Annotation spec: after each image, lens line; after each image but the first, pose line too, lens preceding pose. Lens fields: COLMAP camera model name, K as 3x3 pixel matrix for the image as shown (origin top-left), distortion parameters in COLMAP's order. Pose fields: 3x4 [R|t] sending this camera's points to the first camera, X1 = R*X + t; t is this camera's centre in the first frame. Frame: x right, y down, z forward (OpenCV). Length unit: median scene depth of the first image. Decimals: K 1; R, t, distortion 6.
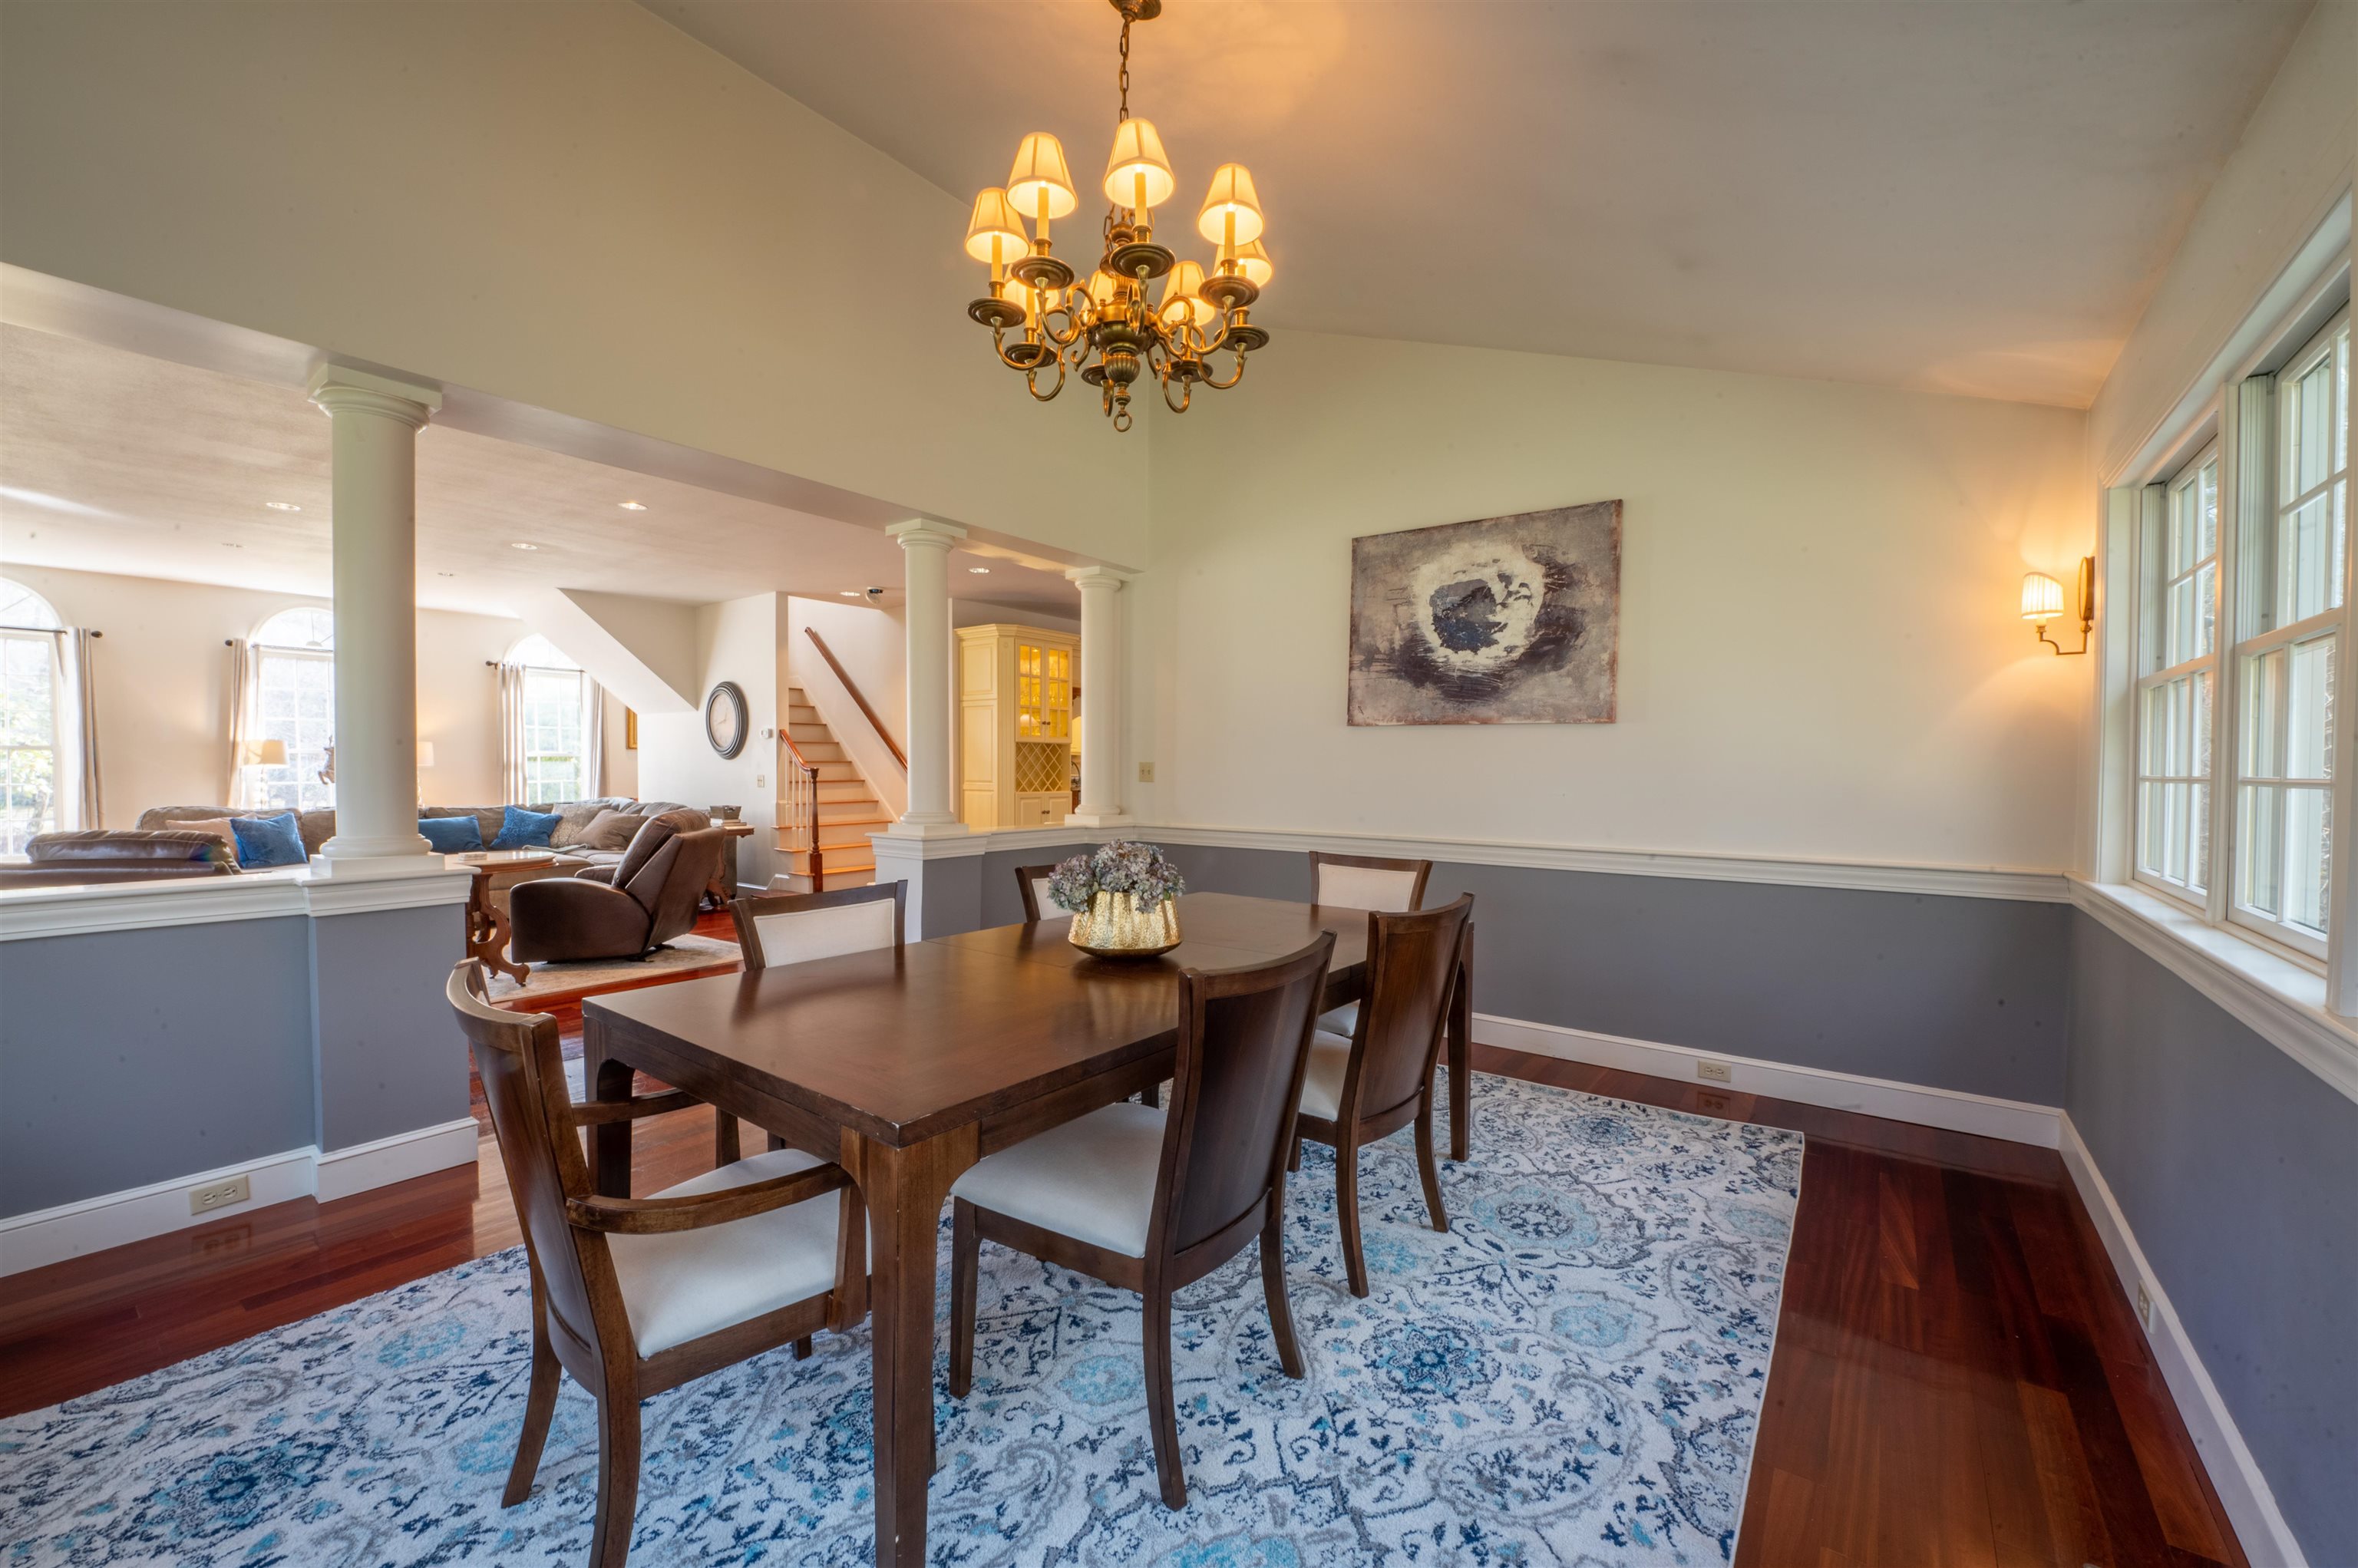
lens RADIAL K [[945.0, 0, 1183.5], [0, 945.0, 798.5], [0, 0, 1]] dist [-0.007808, 0.000045]
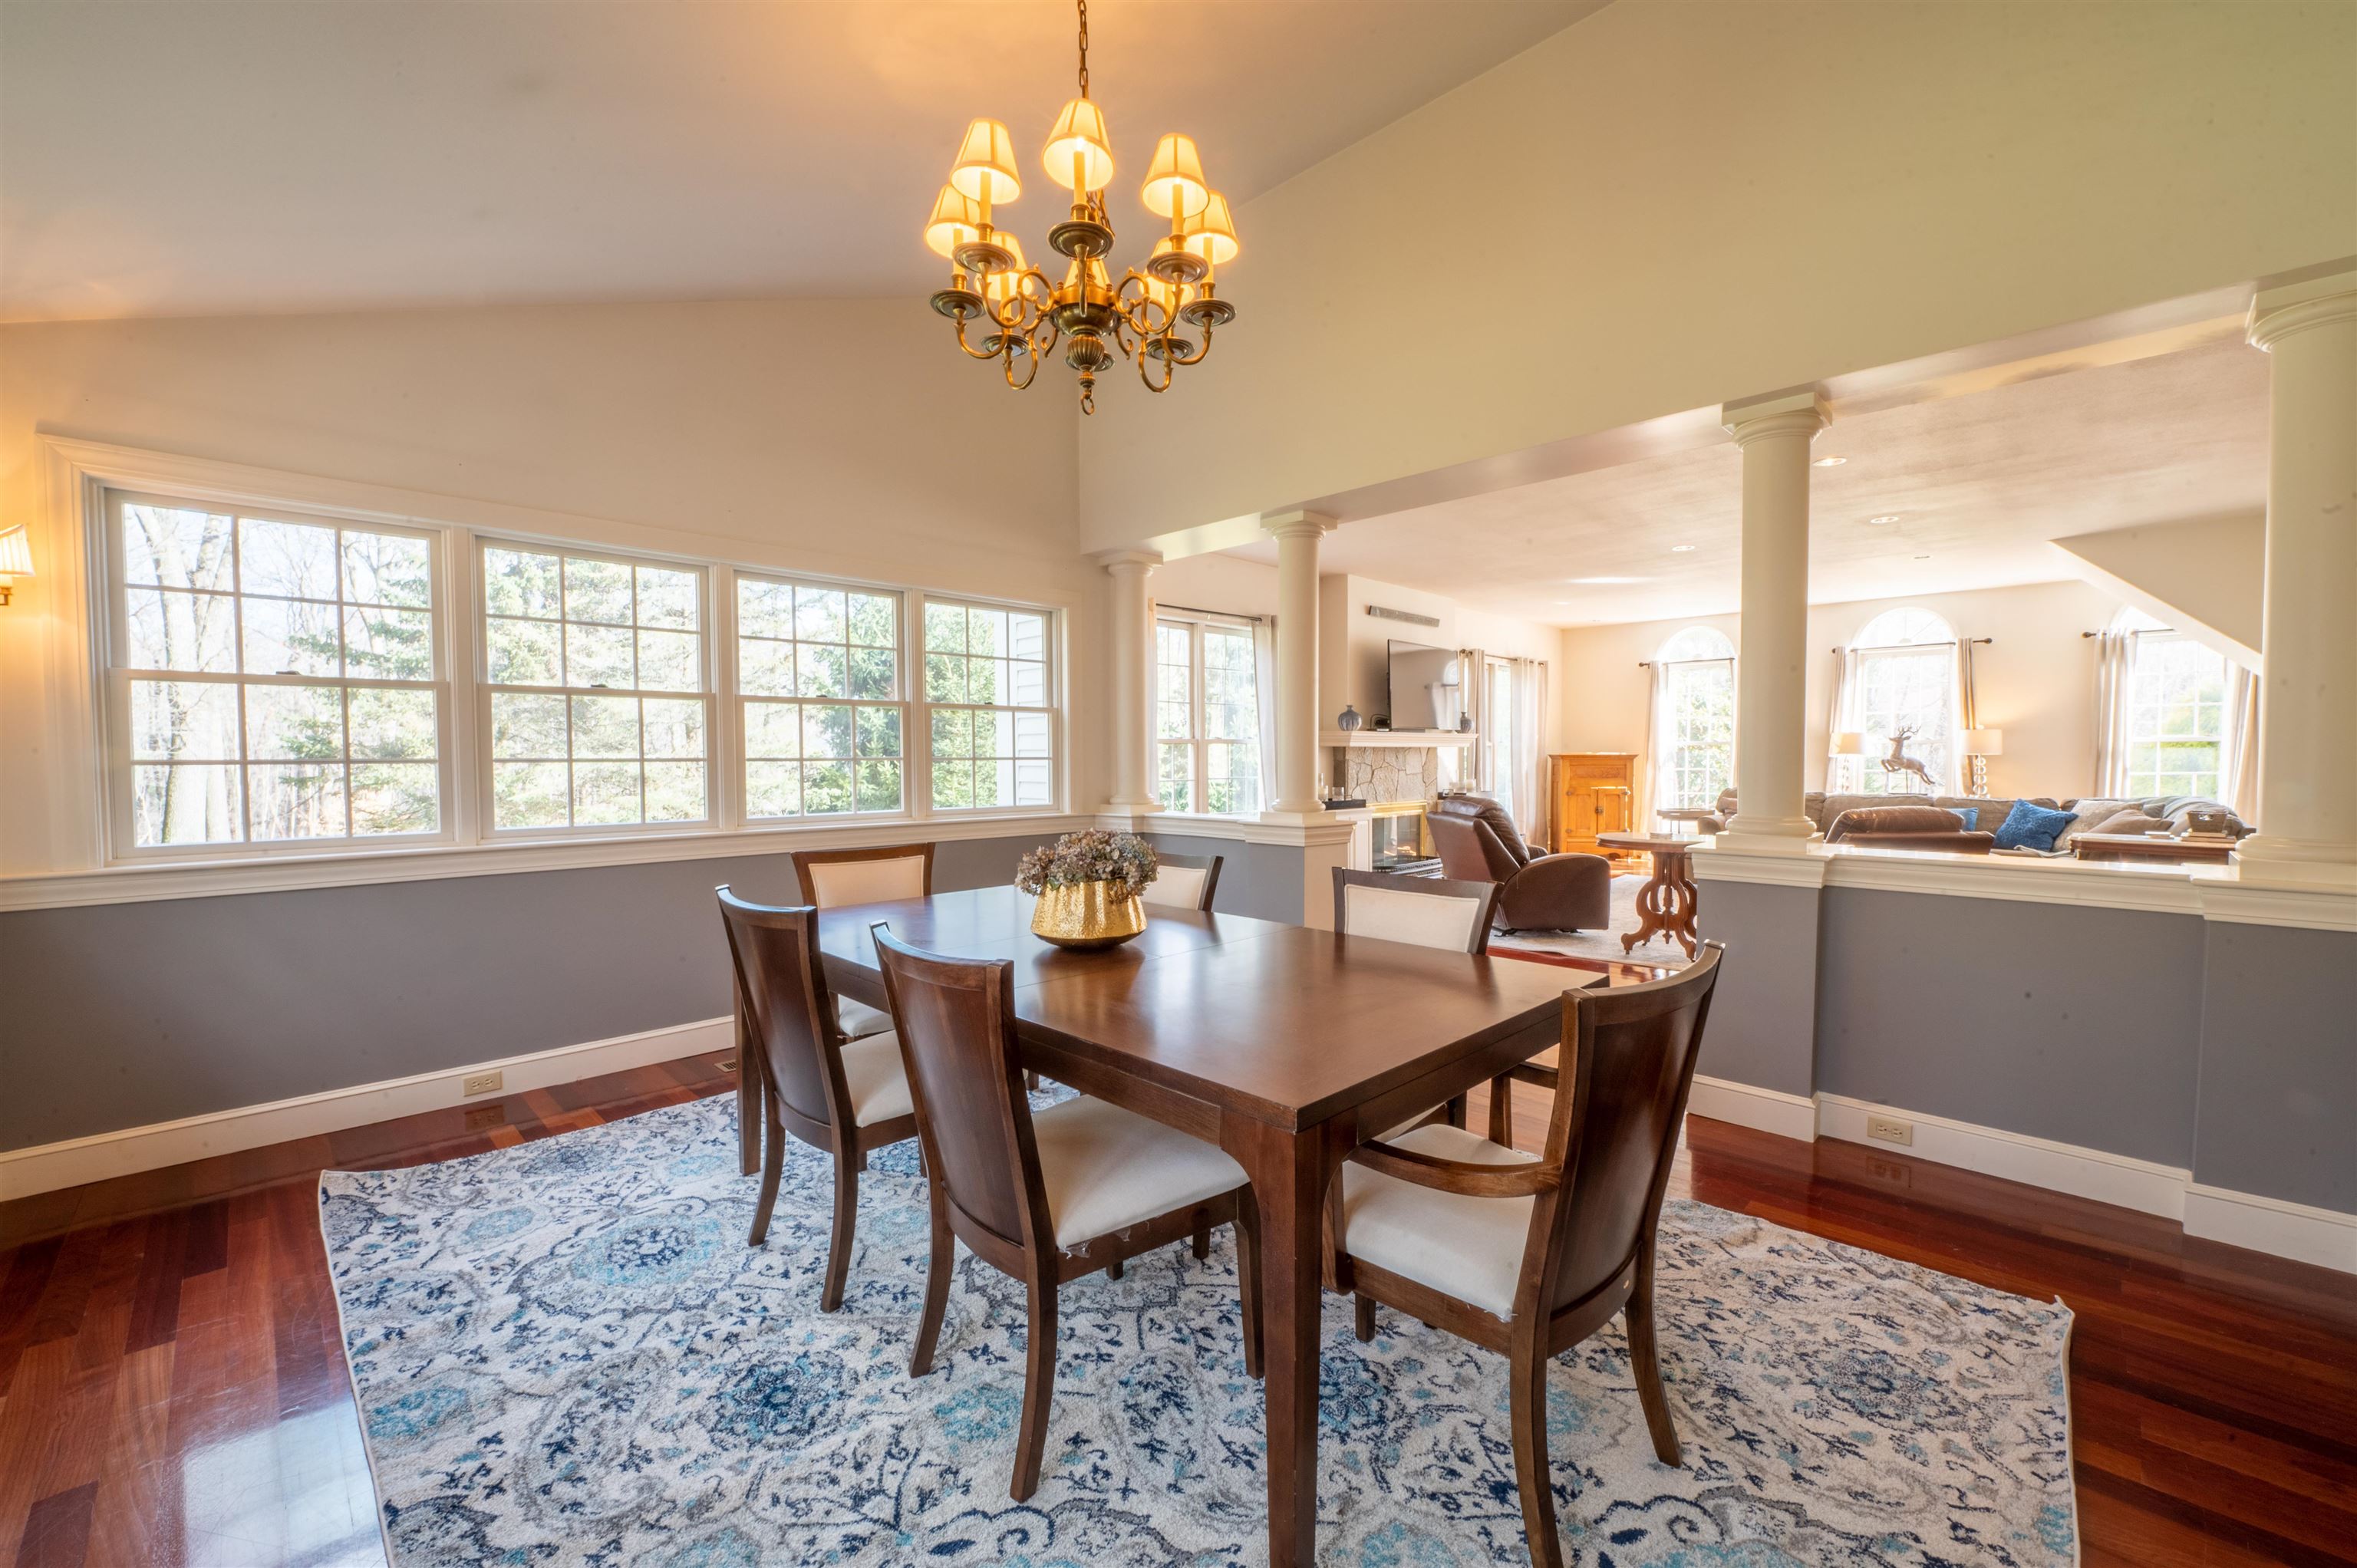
lens RADIAL K [[887.8, 0, 1140.8], [0, 887.8, 773.7], [0, 0, 1]] dist [-0.008746, -0.000071]
pose [[-0.136697, 0.014800, -0.990502, 0.867600], [-0.025483, 0.999505, 0.018451, -0.034460], [0.990285, 0.027763, -0.136252, 1.185984]]
